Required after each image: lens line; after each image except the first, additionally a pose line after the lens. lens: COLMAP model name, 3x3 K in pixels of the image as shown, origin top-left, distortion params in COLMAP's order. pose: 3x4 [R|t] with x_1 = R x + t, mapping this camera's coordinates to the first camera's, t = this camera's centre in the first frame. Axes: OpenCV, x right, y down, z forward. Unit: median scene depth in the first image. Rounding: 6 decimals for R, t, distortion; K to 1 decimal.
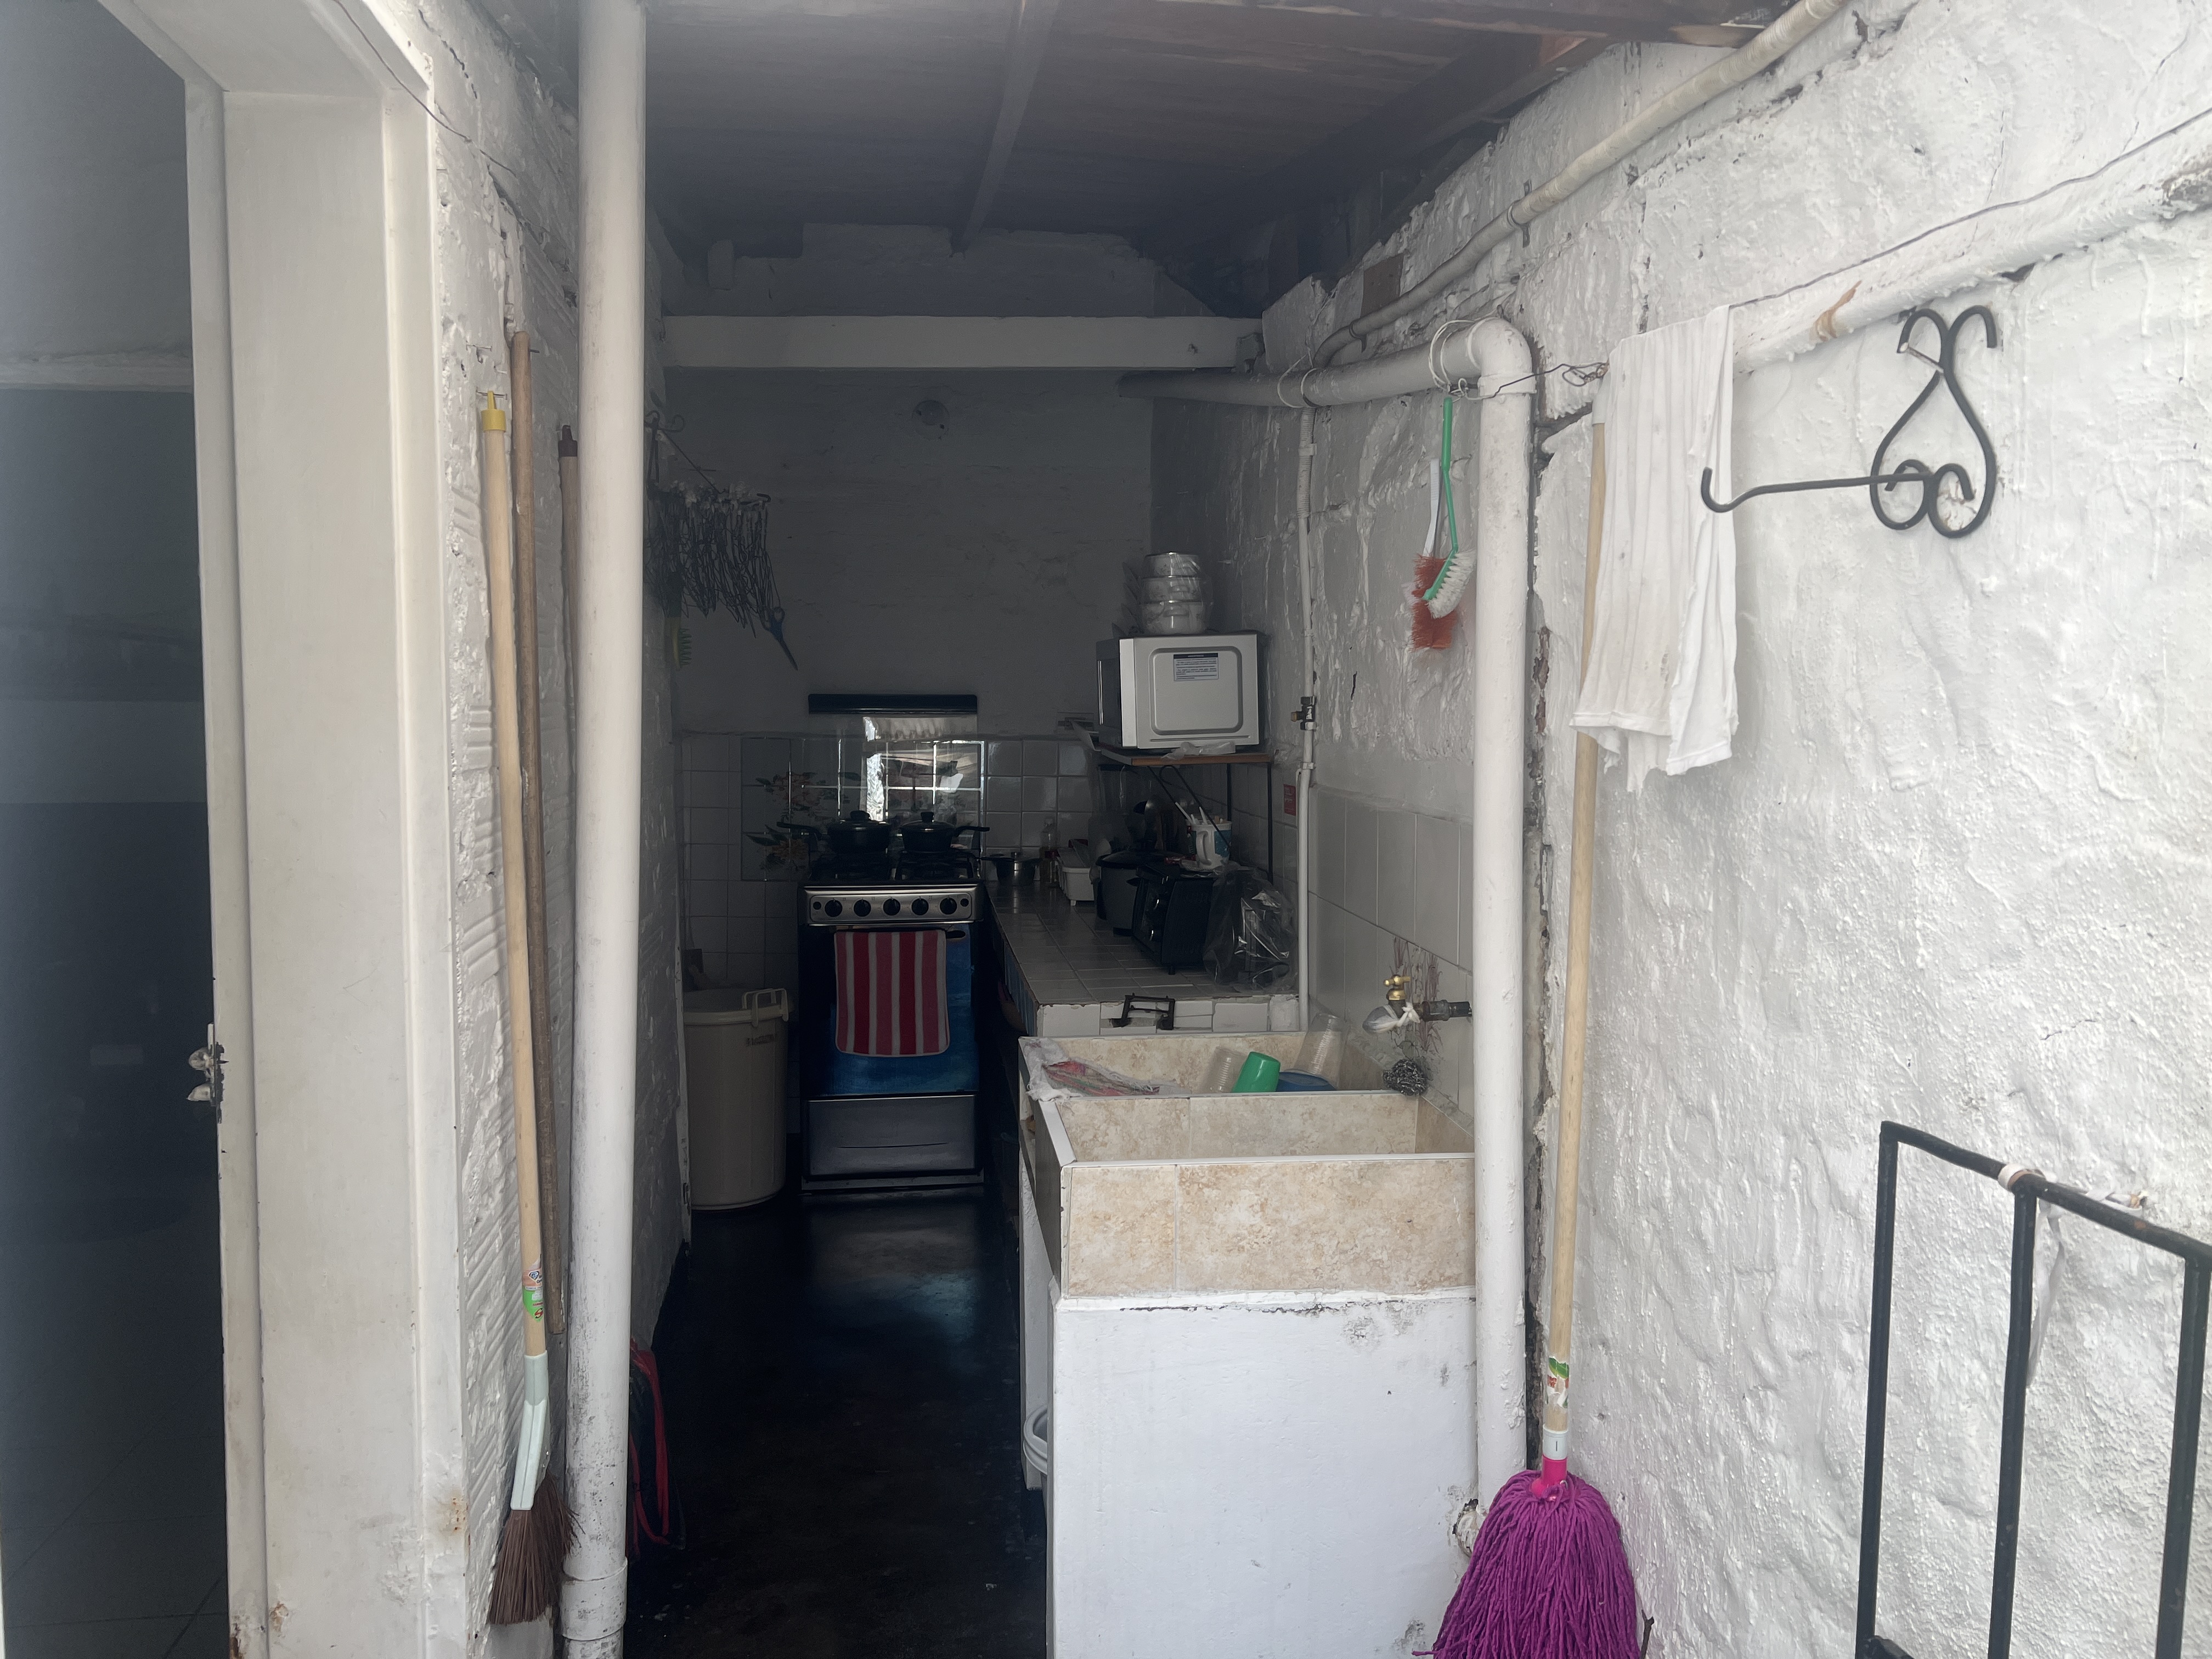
lens RADIAL K [[1674.3, 0, 1167.0], [0, 1674.3, 829.4], [0, 0, 1]] dist [0.137542, -0.145278]
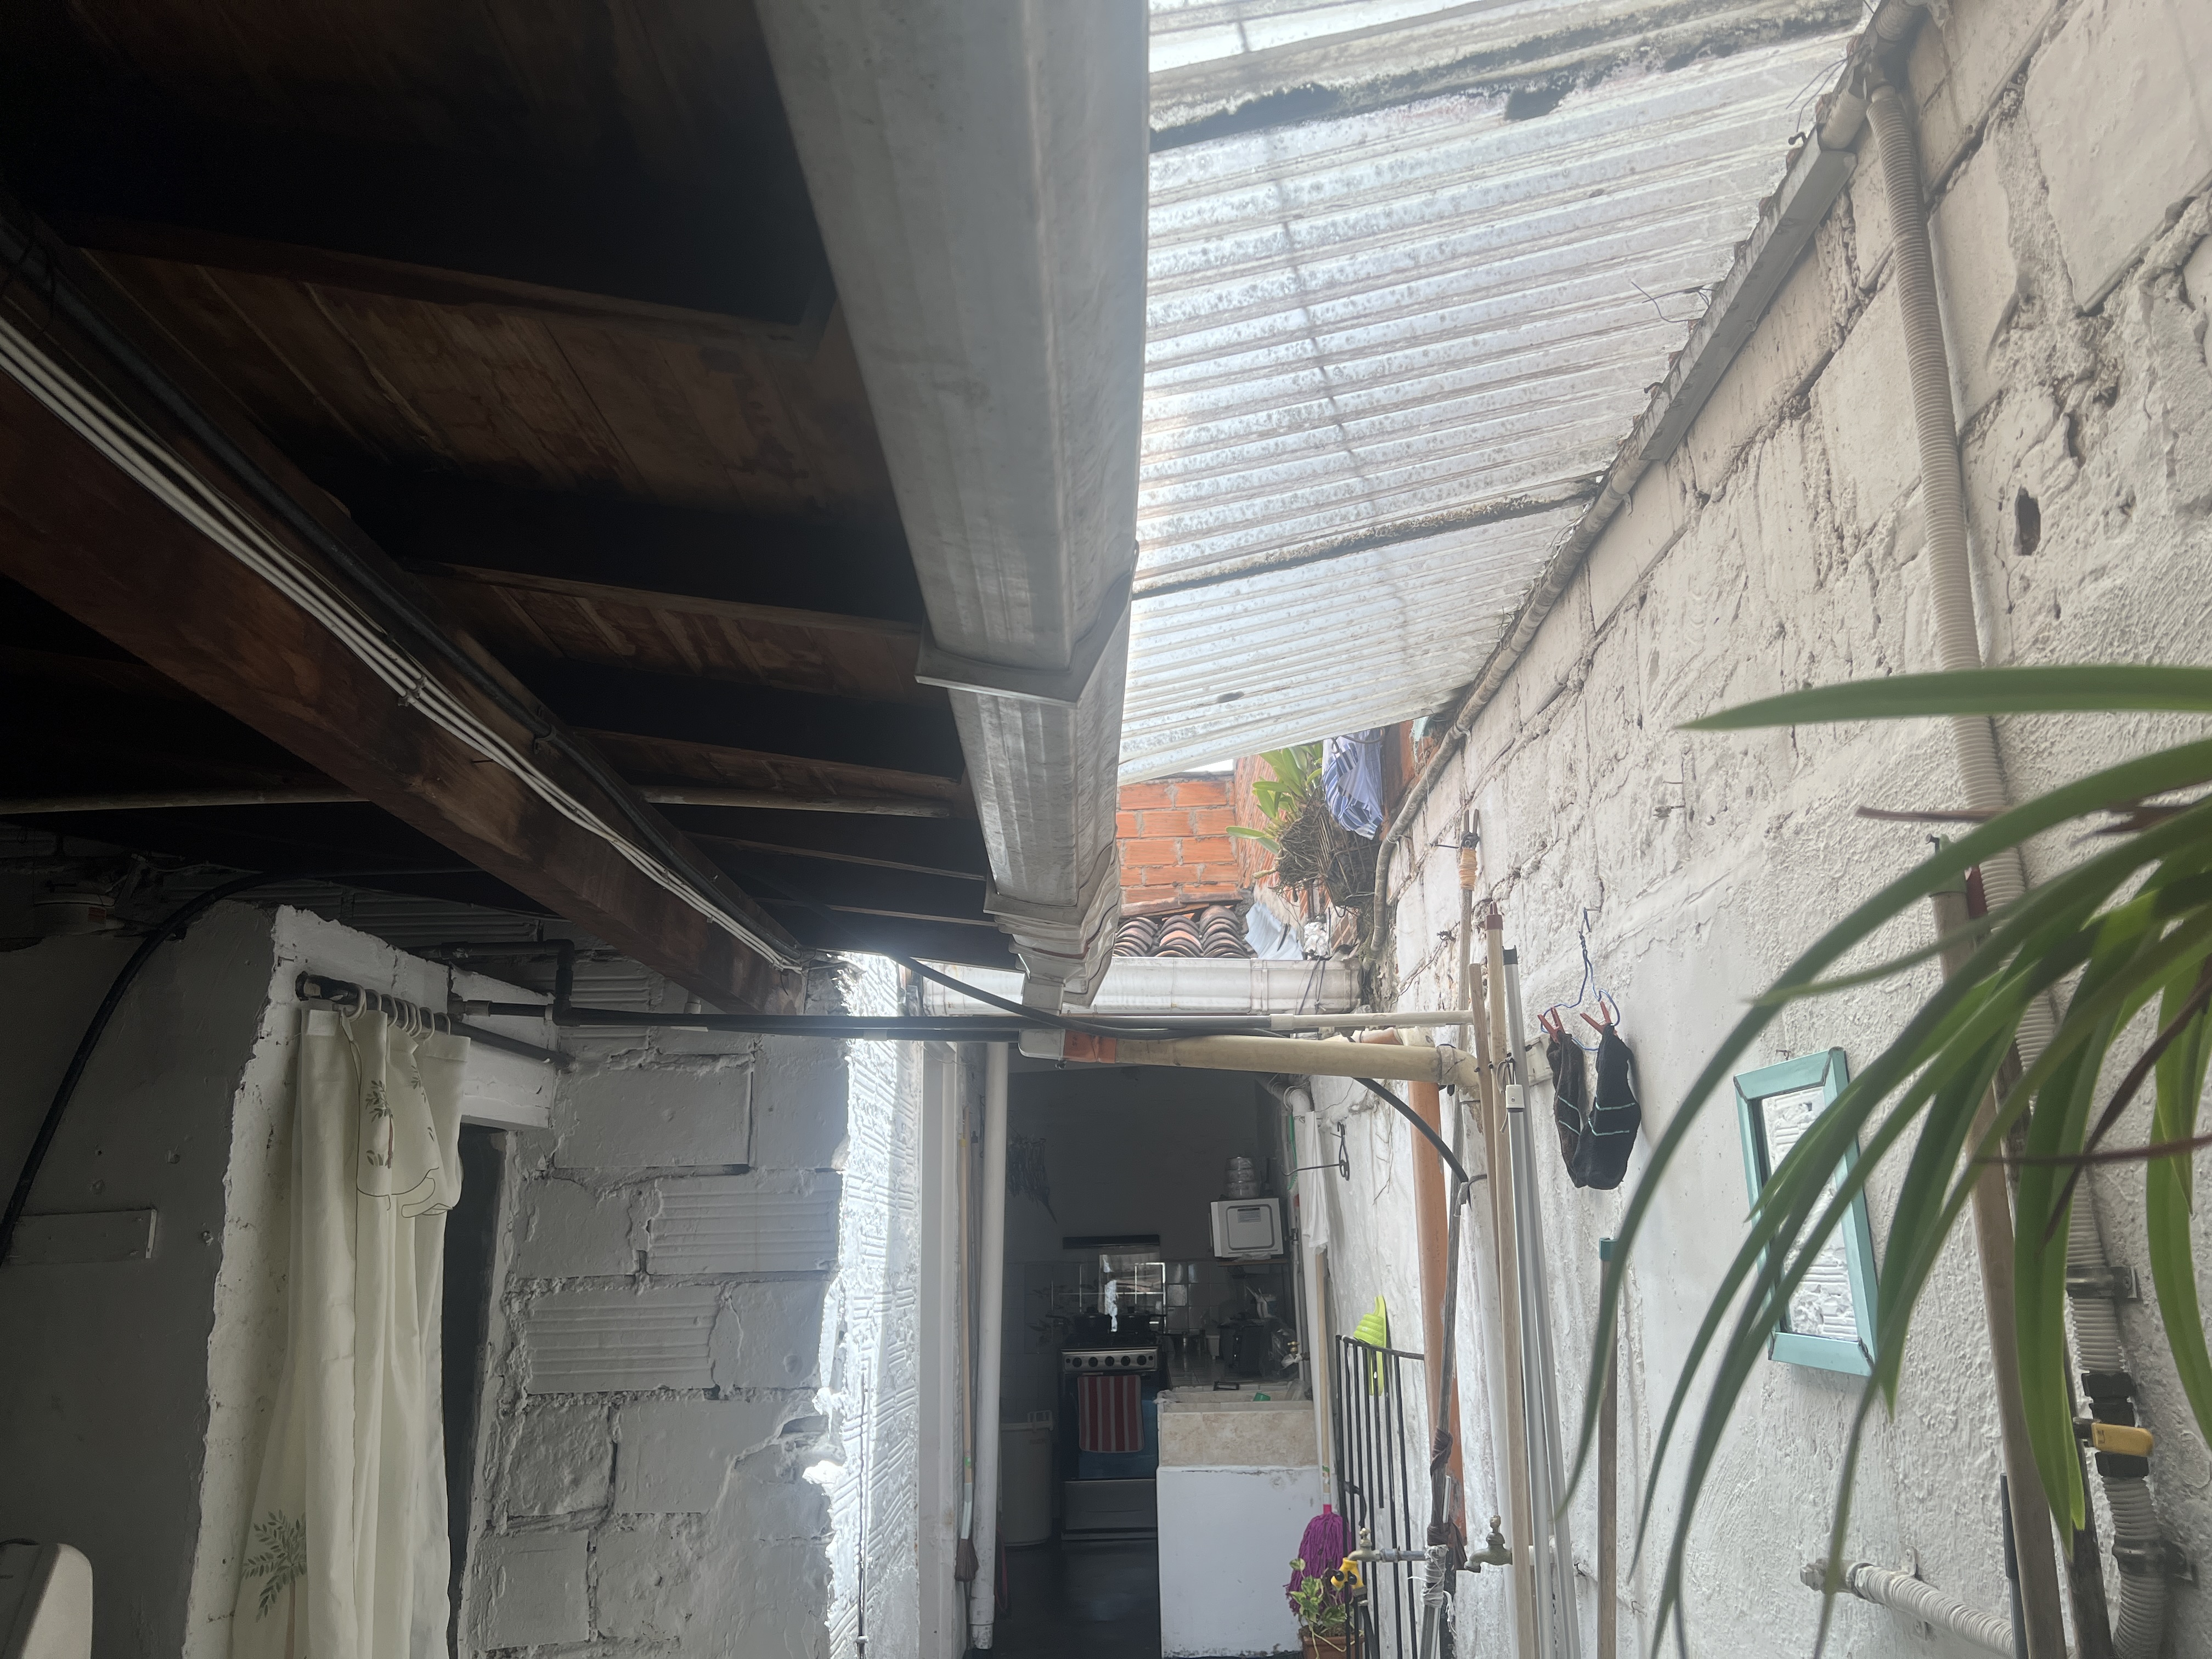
lens RADIAL K [[1668.0, 0, 1122.9], [0, 1668.0, 833.1], [0, 0, 1]] dist [0.067631, -0.076897]
pose [[0.984576, -0.070293, -0.160213, 0.222804], [0.016561, 0.949071, -0.314626, 0.099128], [0.174169, 0.307120, 0.935597, -1.058392]]
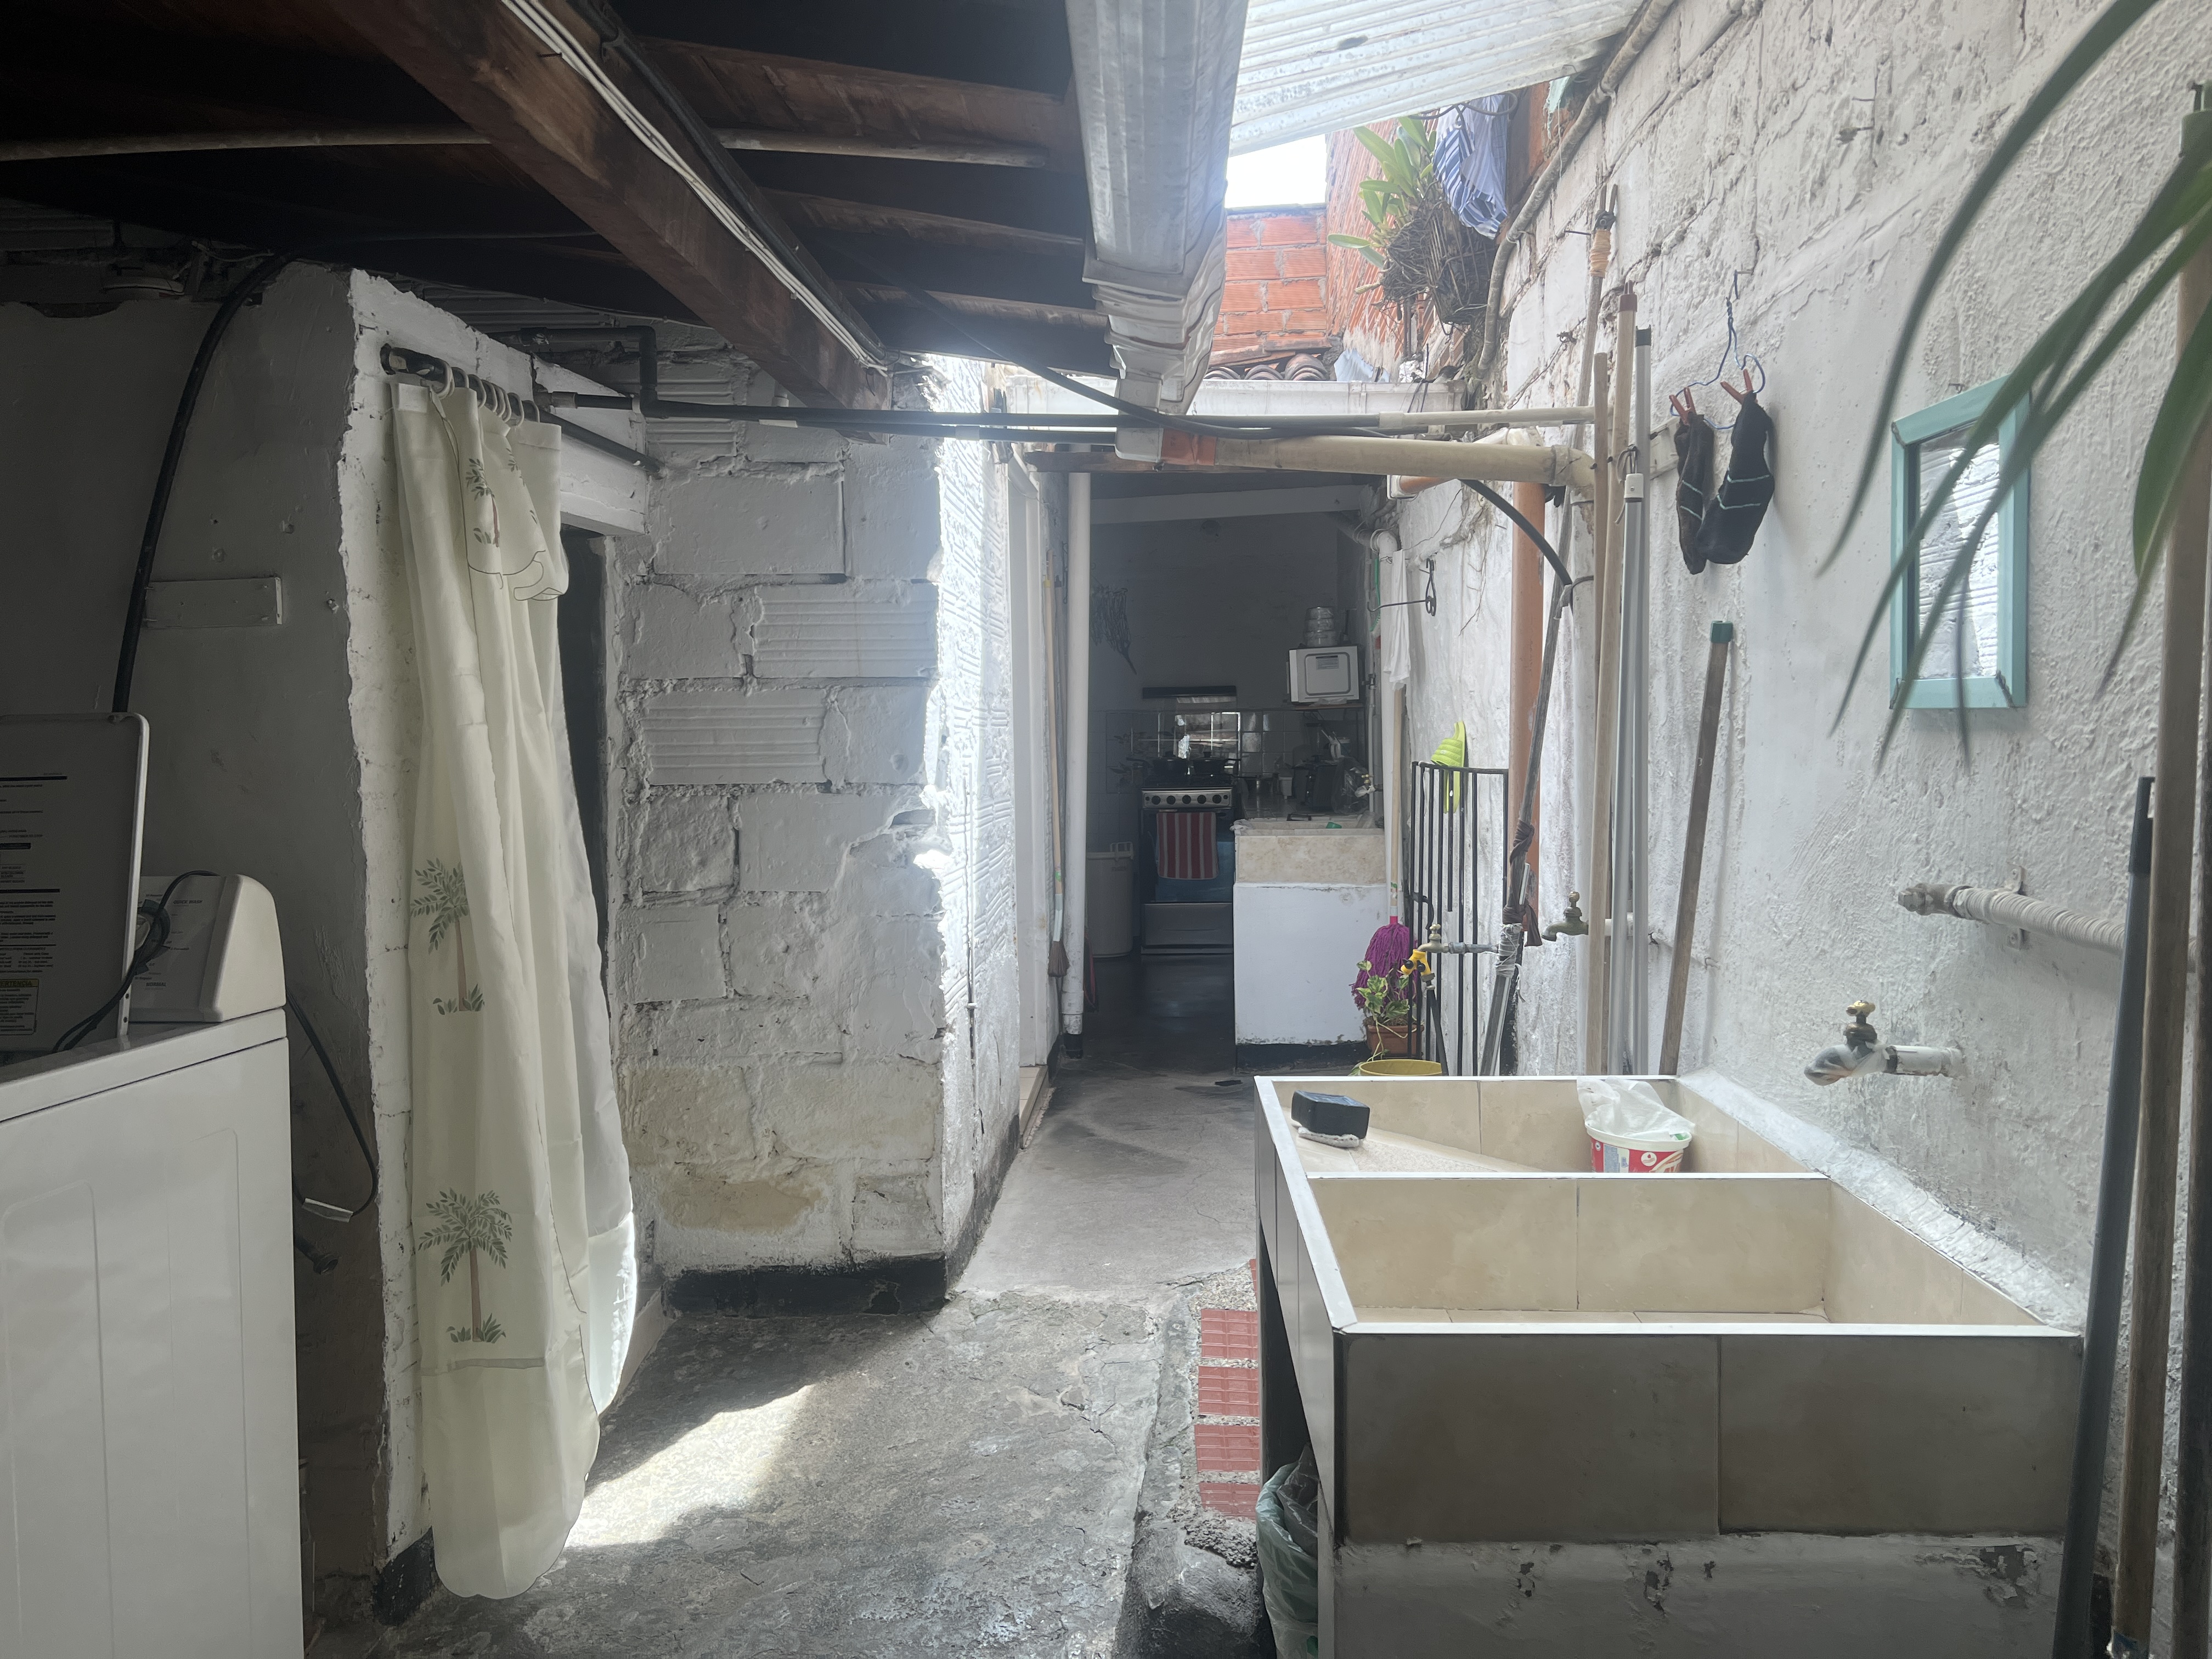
lens RADIAL K [[1661.3, 0, 1121.2], [0, 1661.3, 832.0], [0, 0, 1]] dist [0.065635, -0.079593]
pose [[0.976610, -0.004191, -0.214977, 0.206931], [0.002329, 0.999958, -0.008911, 0.130044], [0.215005, 0.008202, 0.976579, -1.042419]]
